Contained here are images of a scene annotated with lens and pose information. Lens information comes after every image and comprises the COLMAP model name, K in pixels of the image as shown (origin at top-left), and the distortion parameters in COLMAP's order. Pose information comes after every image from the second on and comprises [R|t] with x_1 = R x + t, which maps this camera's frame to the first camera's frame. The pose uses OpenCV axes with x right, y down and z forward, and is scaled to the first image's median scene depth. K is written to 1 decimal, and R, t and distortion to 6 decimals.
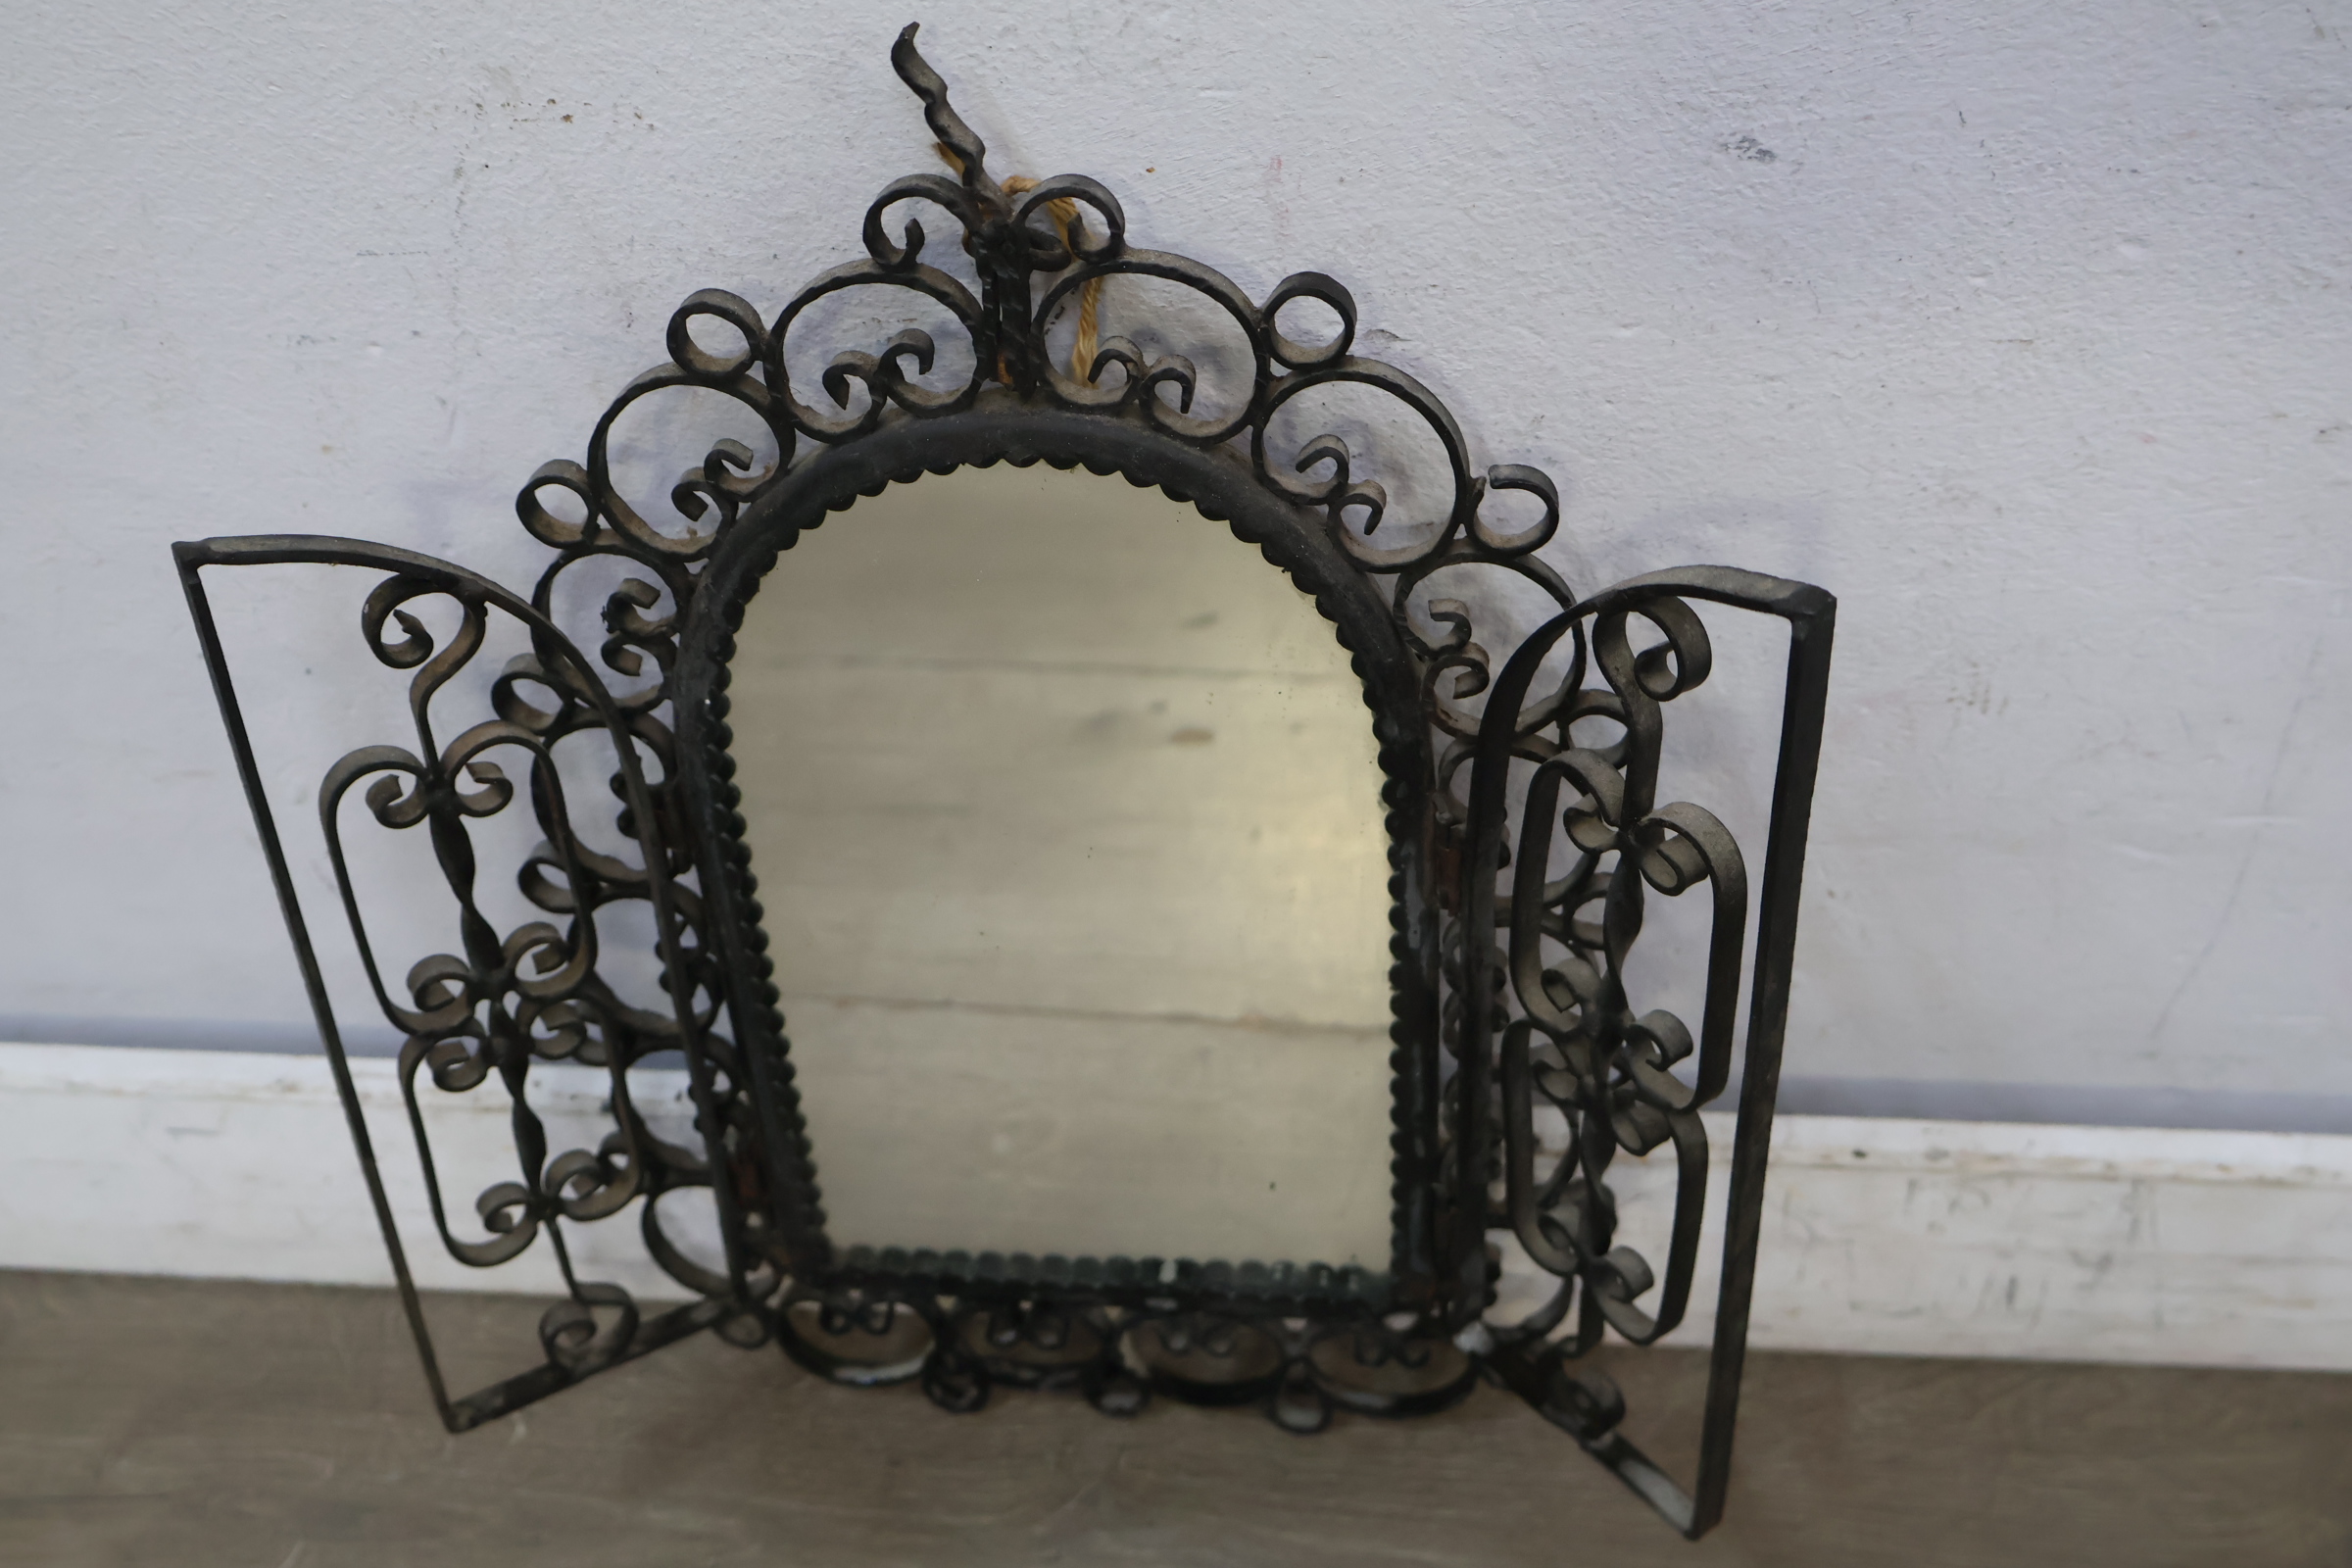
lens RADIAL K [[2417.4, 0, 1176.3], [0, 2417.4, 789.2], [0, 0, 1]] dist [0.000536, 0.000000]
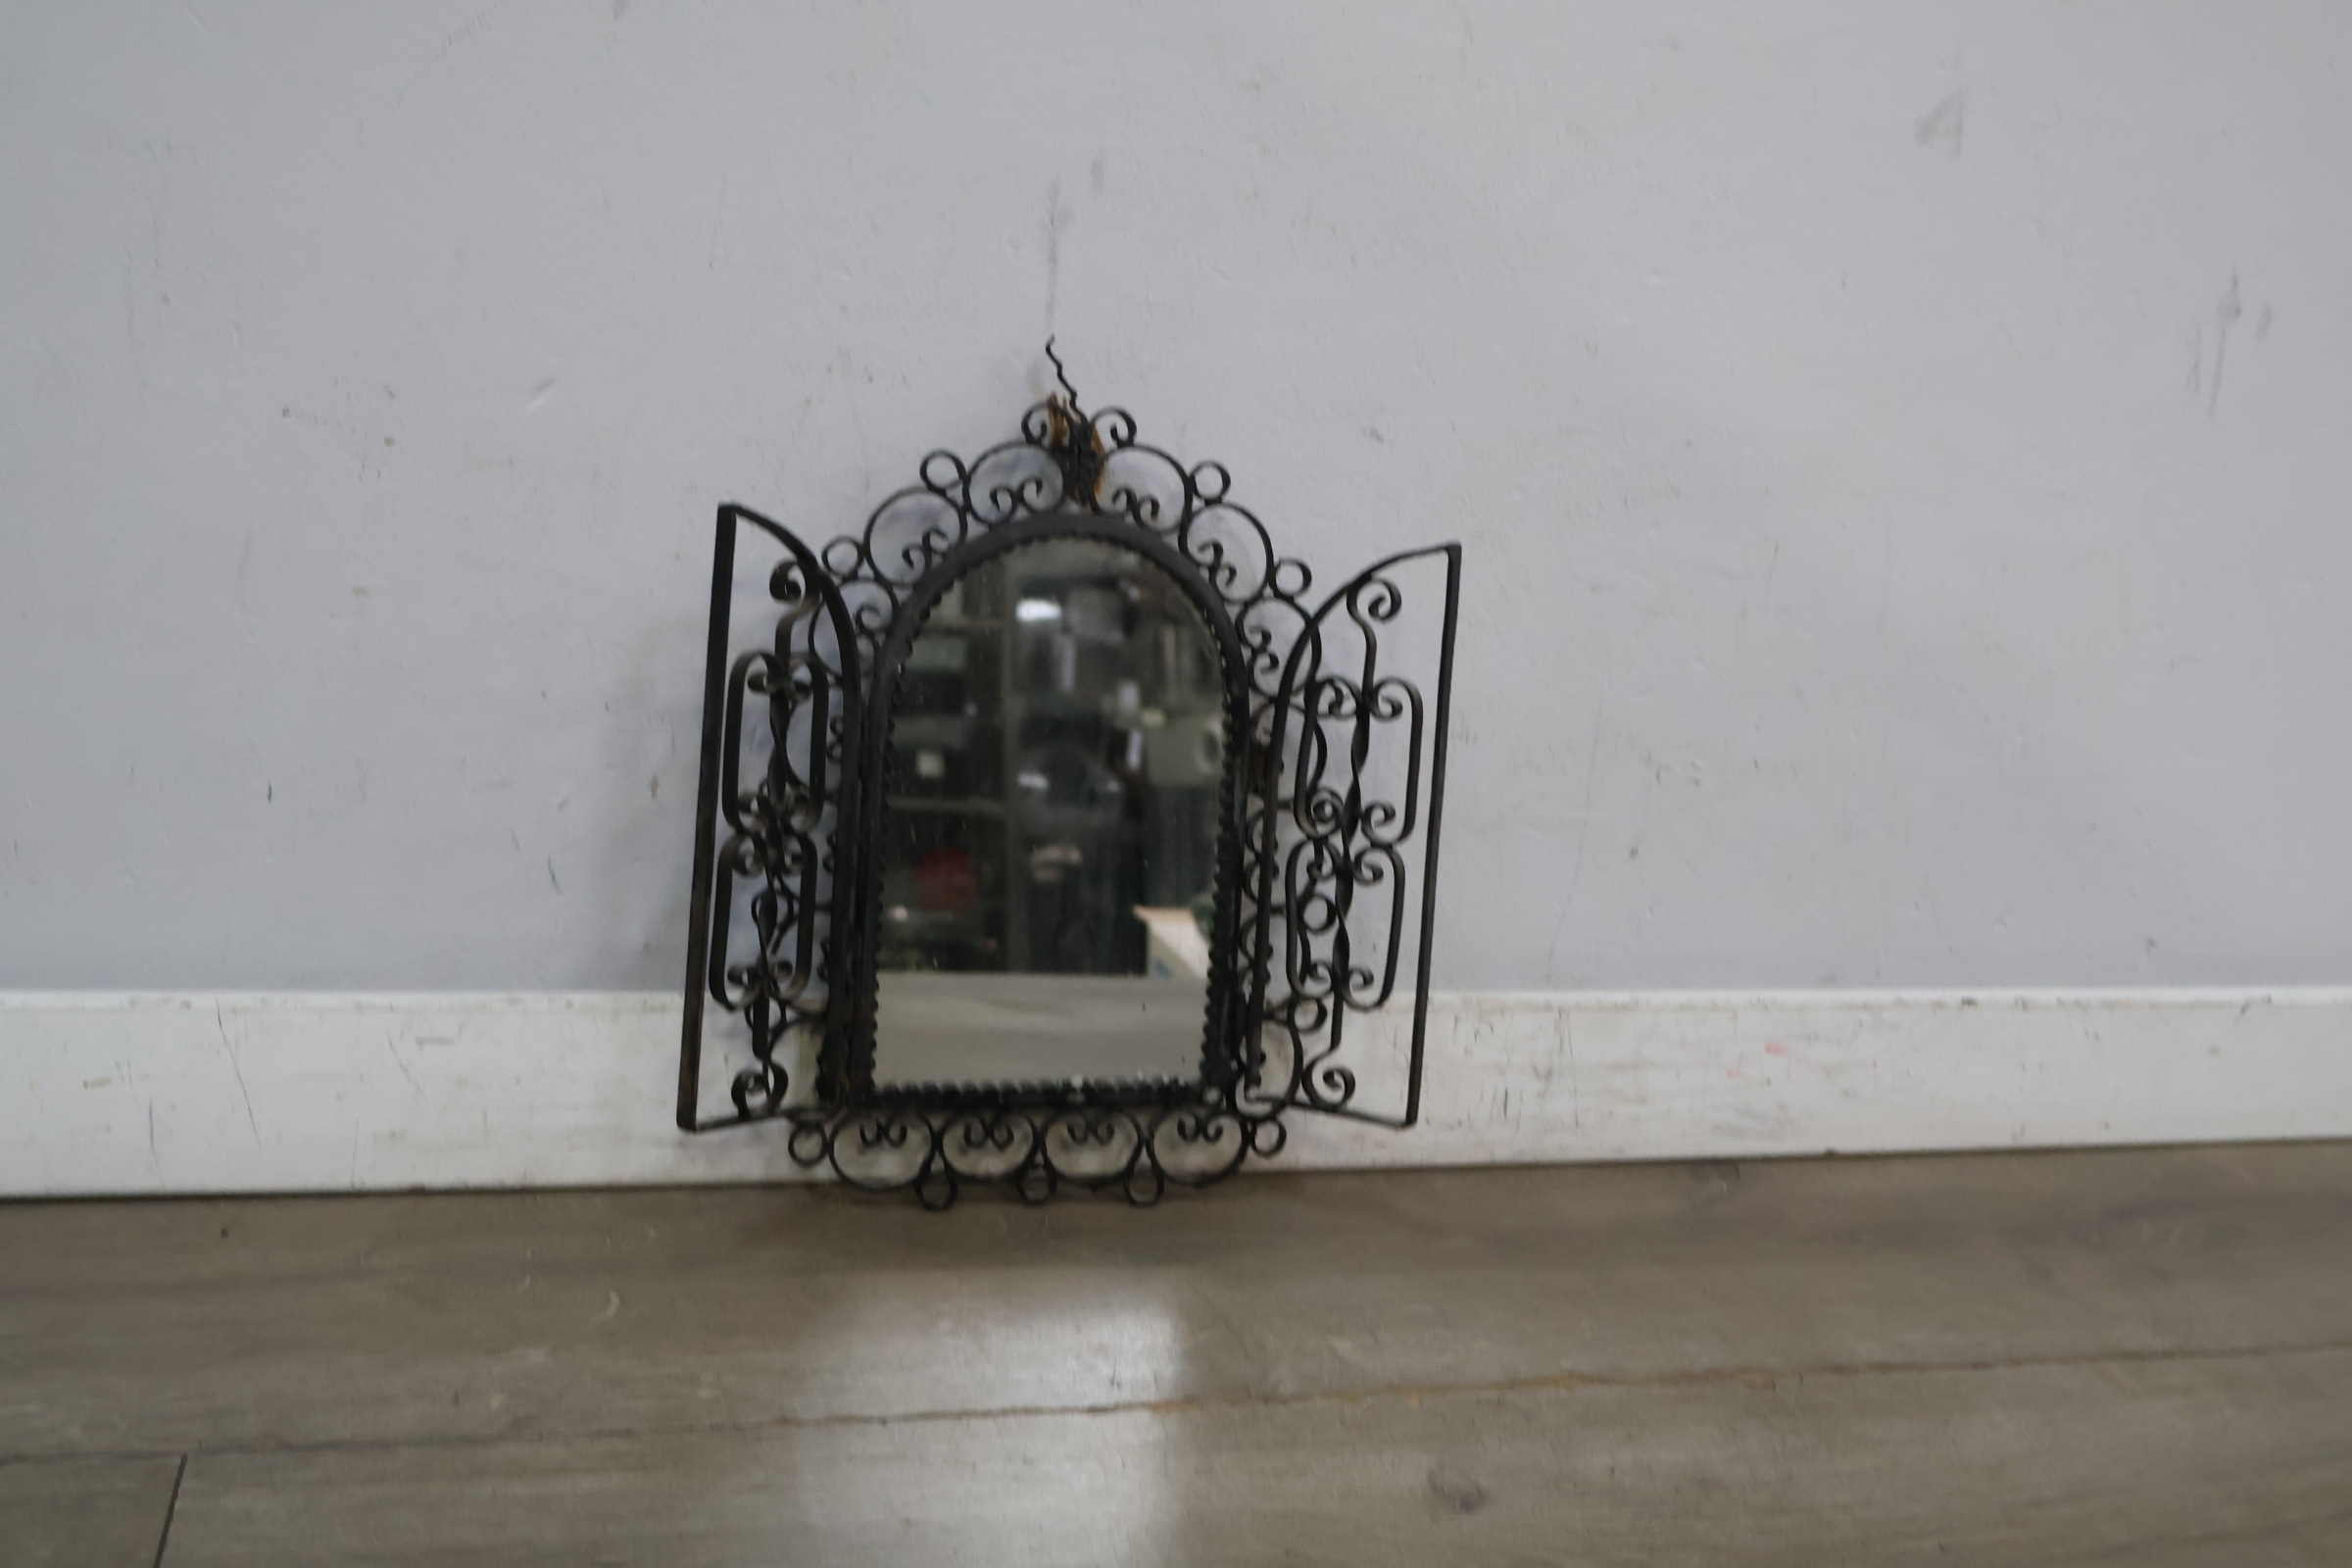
lens RADIAL K [[2417.4, 0, 1151.2], [0, 2417.4, 801.2], [0, 0, 1]] dist [0.000536, 0.000000]
pose [[0.923552, 0.066549, 0.377654, -0.784996], [0.124842, 0.878996, -0.460196, 1.045807], [-0.362581, 0.472162, 0.803491, -0.627820]]
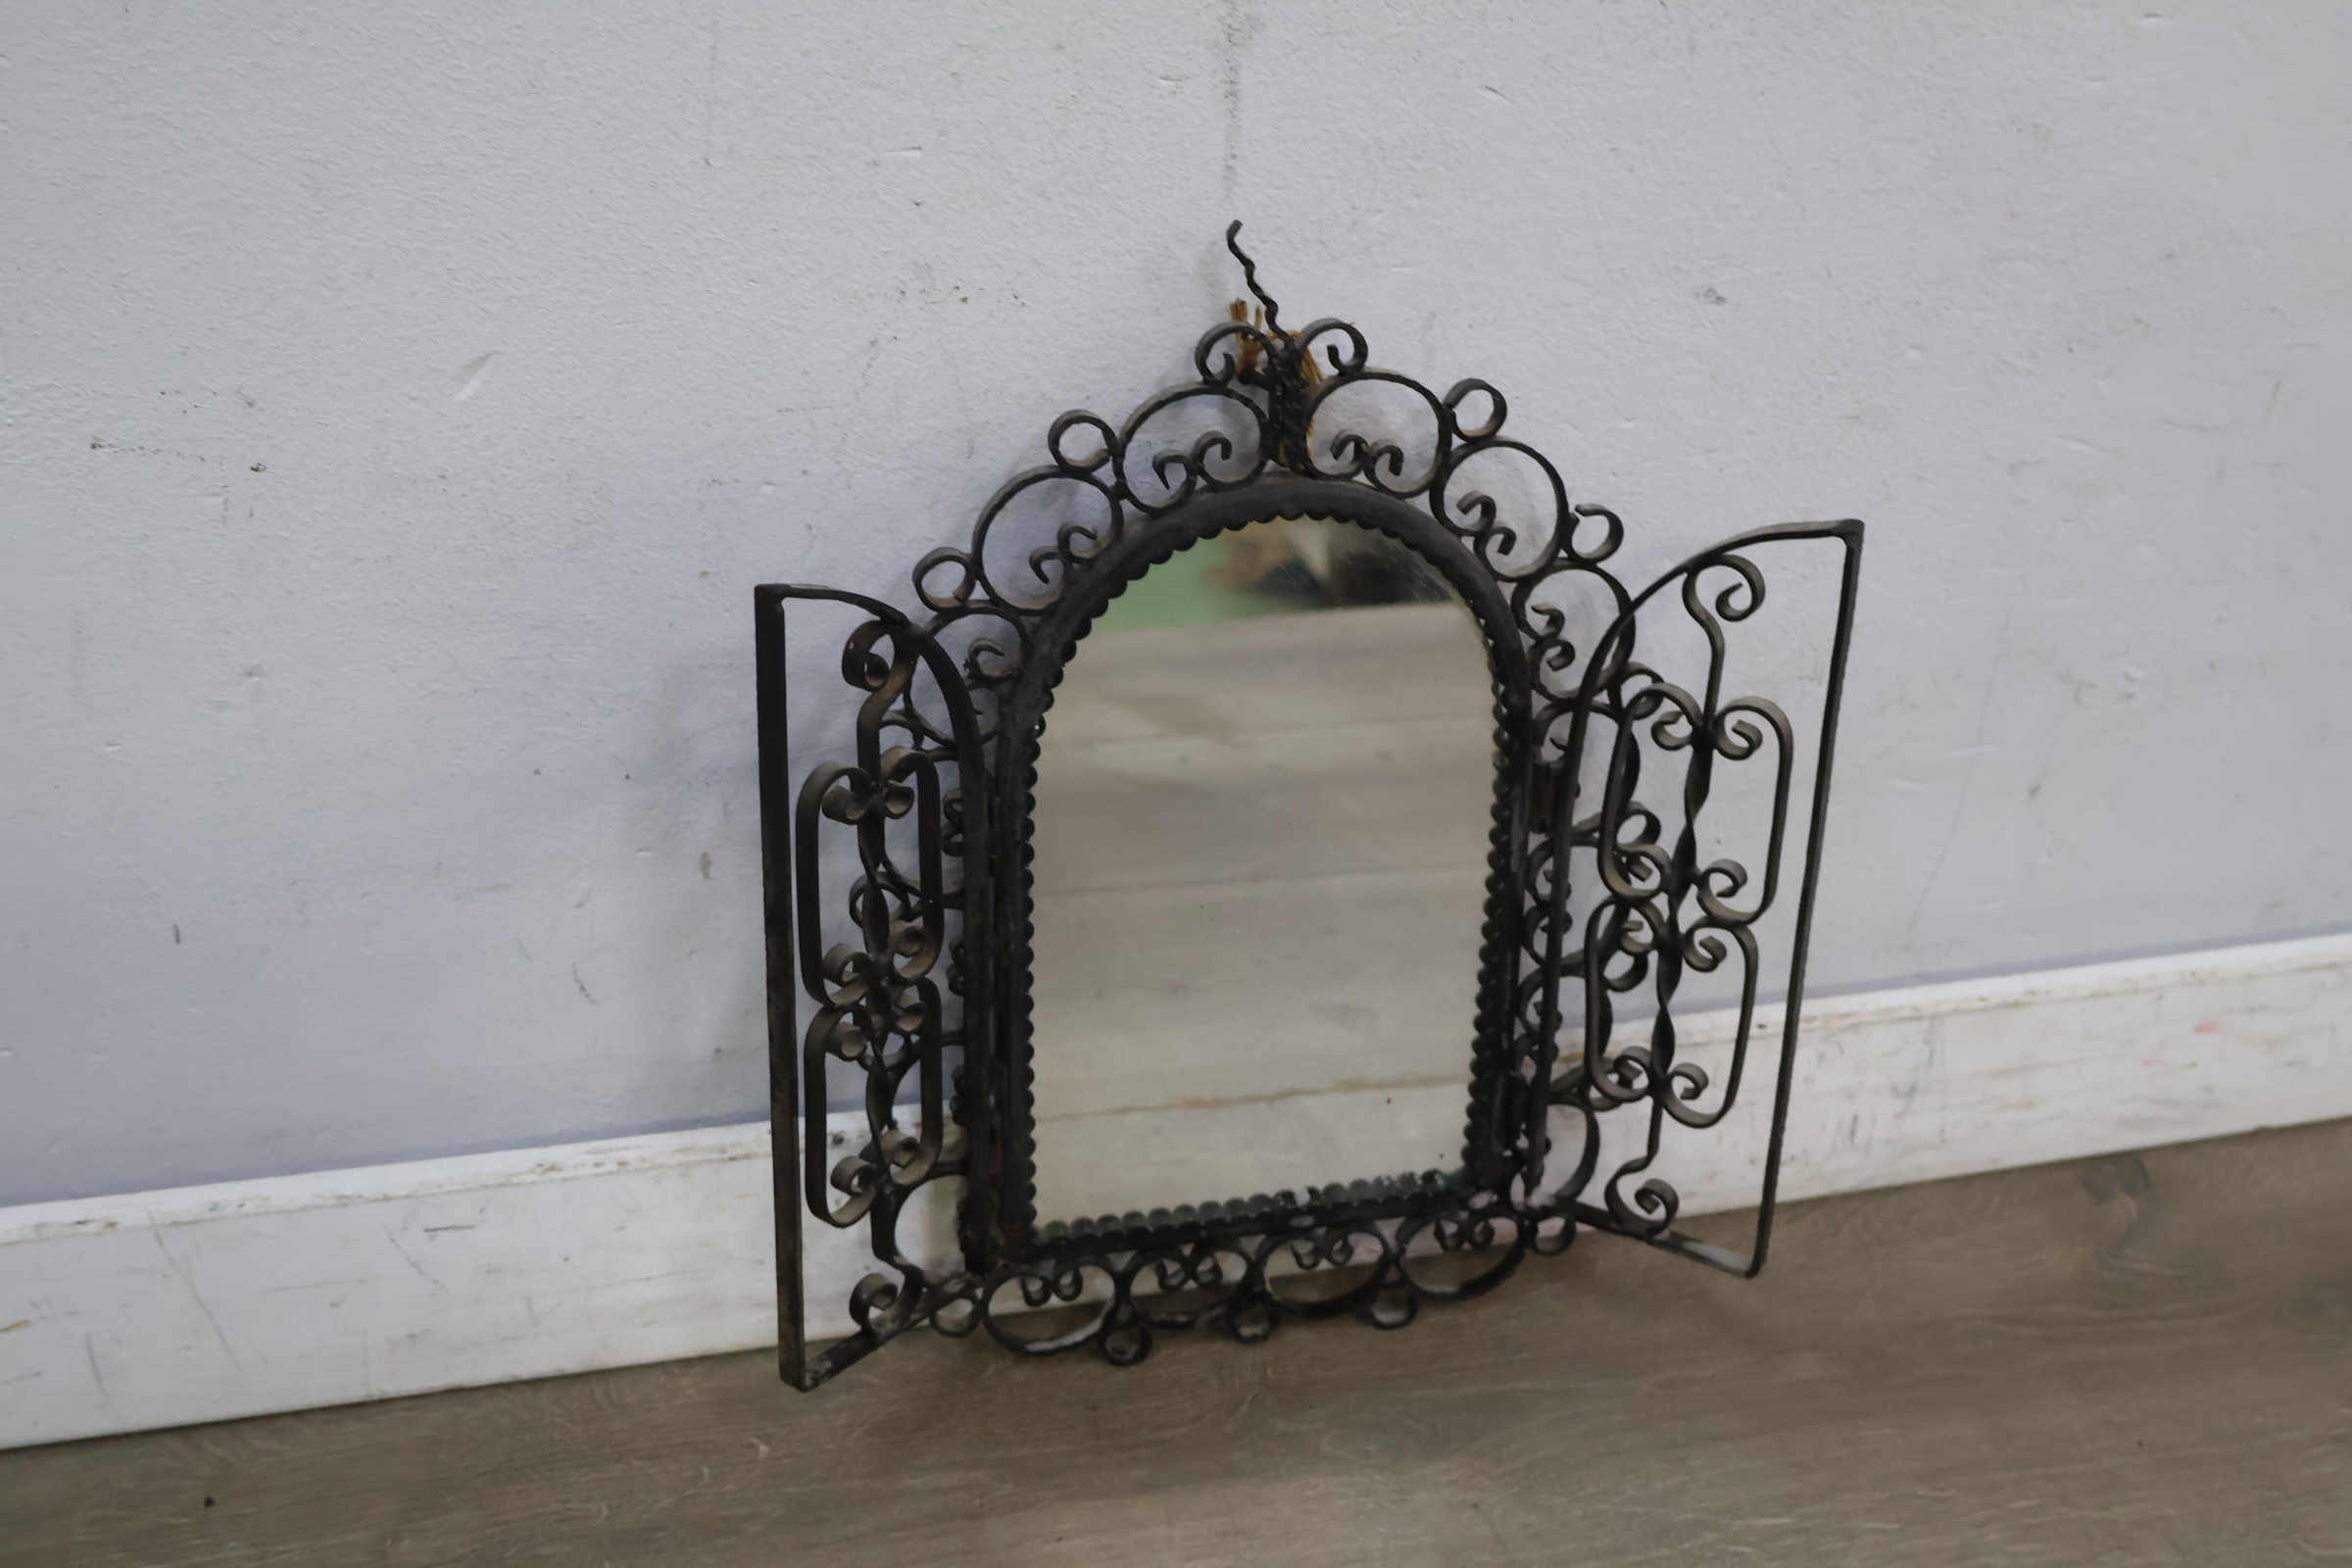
lens RADIAL K [[2417.4, 0, 1164.5], [0, 2417.4, 791.5], [0, 0, 1]] dist [0.000536, 0.000000]
pose [[0.937767, -0.080439, 0.337820, -0.626767], [0.151008, 0.970470, -0.188109, 0.282255], [-0.312713, 0.227416, 0.922222, -0.280026]]
